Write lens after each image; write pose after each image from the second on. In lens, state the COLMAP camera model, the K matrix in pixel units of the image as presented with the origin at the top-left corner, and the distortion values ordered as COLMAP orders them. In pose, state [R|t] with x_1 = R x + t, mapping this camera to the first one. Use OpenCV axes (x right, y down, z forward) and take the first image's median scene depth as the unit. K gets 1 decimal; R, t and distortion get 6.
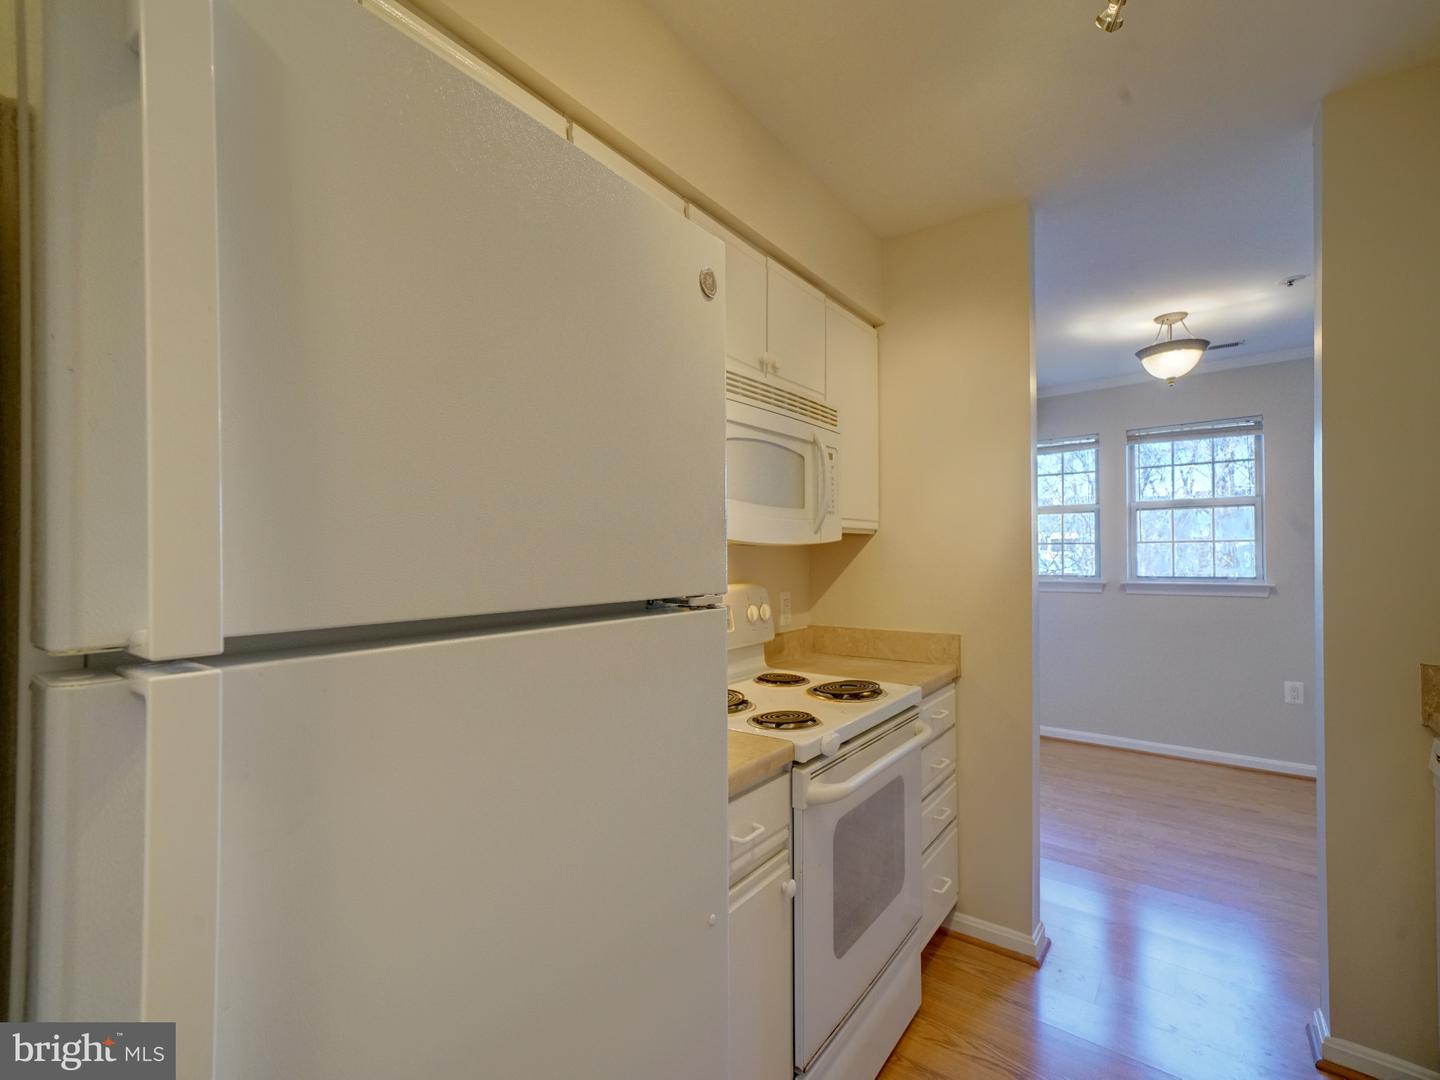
lens RADIAL K [[636.0, 0, 711.8], [0, 636.0, 550.3], [0, 0, 1]] dist [0.003745, 0.001060]
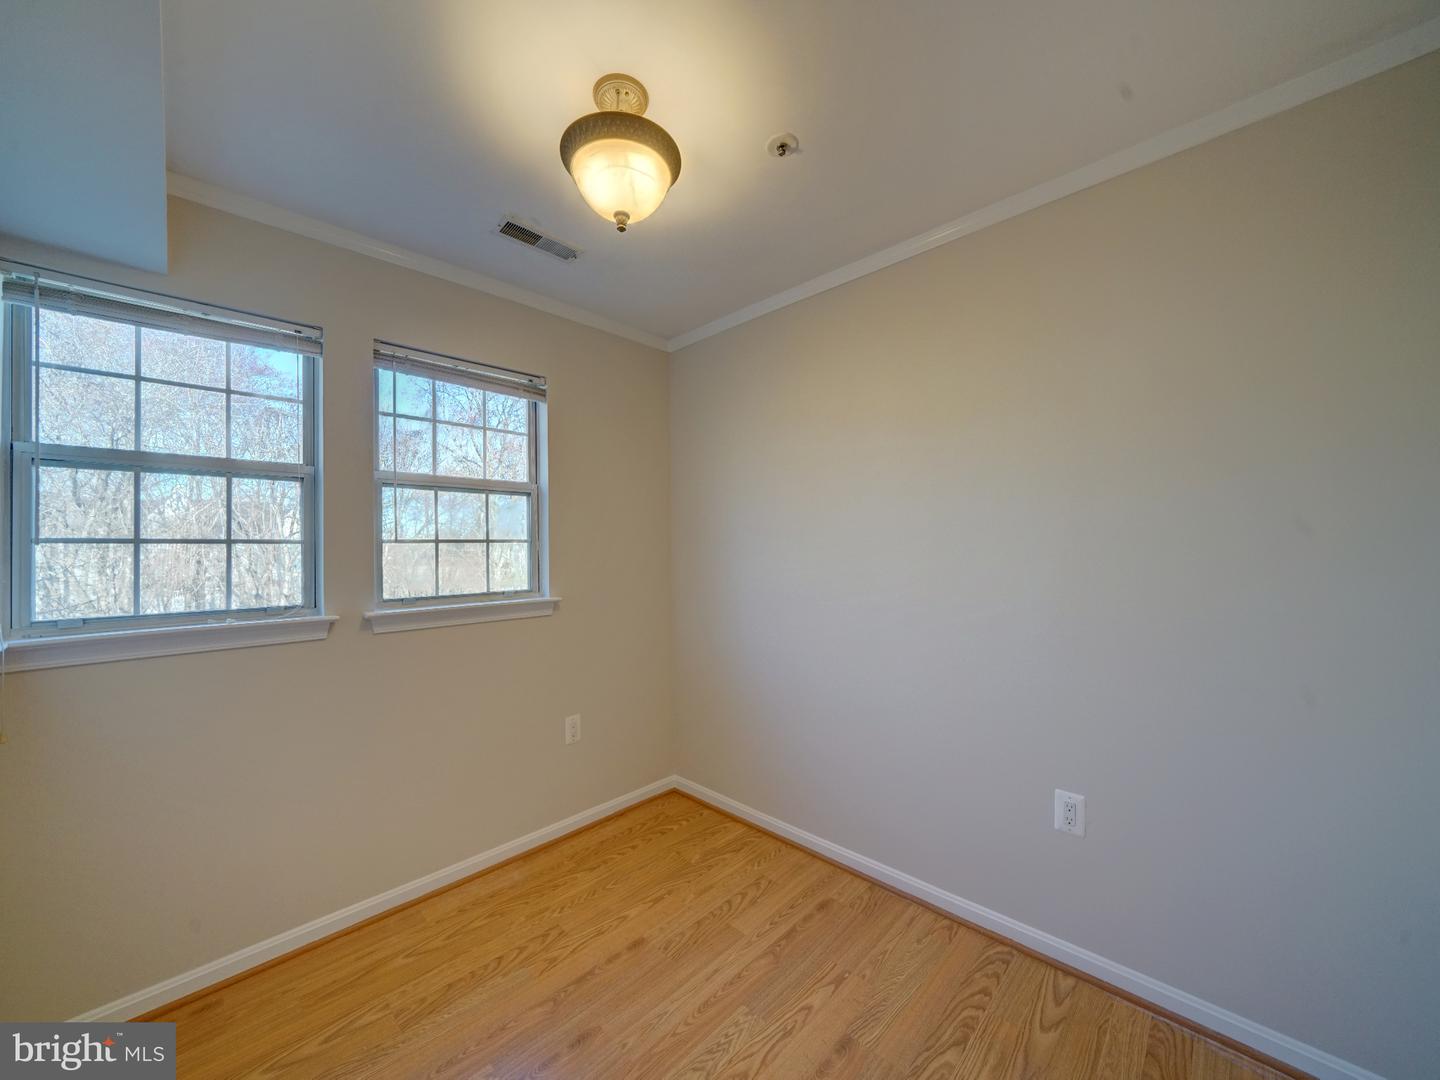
lens RADIAL K [[519.3, 0, 717.3], [0, 519.3, 548.8], [0, 0, 1]] dist [-0.018864, 0.000215]
pose [[0.112336, 0.008125, 0.993637, 0.356809], [0.006417, 0.999940, -0.008902, 0.000640], [-0.993650, 0.007376, 0.112277, 0.959041]]
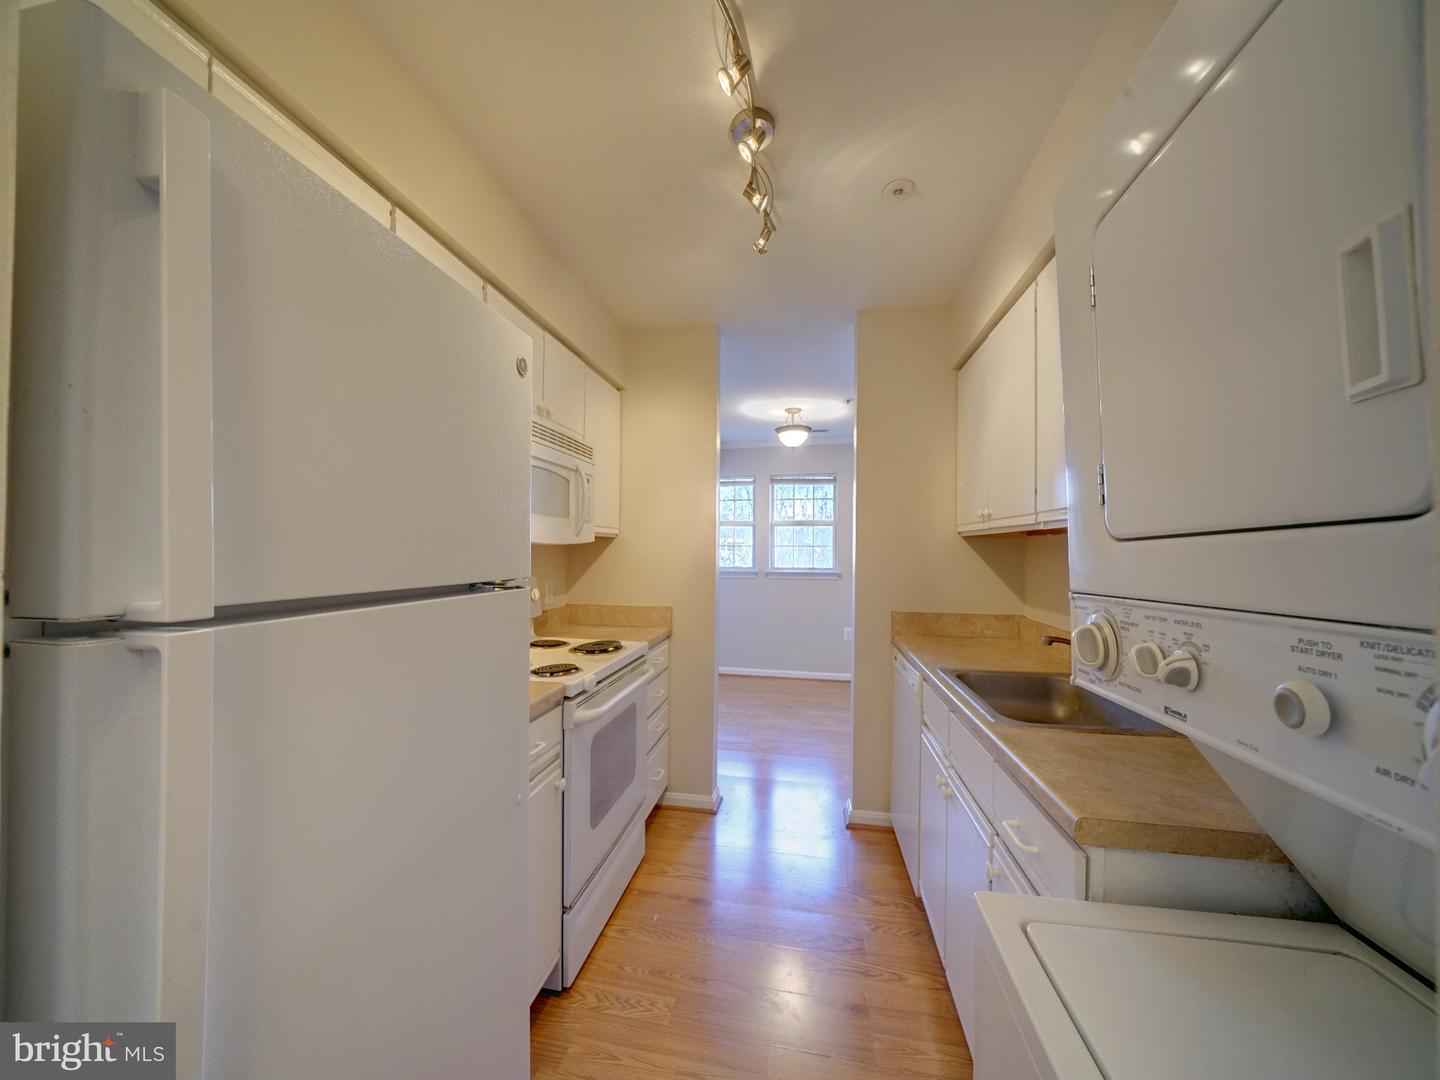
lens RADIAL K [[497.5, 0, 717.9], [0, 497.5, 547.3], [0, 0, 1]] dist [-0.022887, 0.000625]
pose [[0.891478, 0.016075, 0.452778, -0.032254], [-0.015413, 0.999868, -0.005152, -0.001096], [-0.452801, -0.002386, 0.891608, -0.063261]]
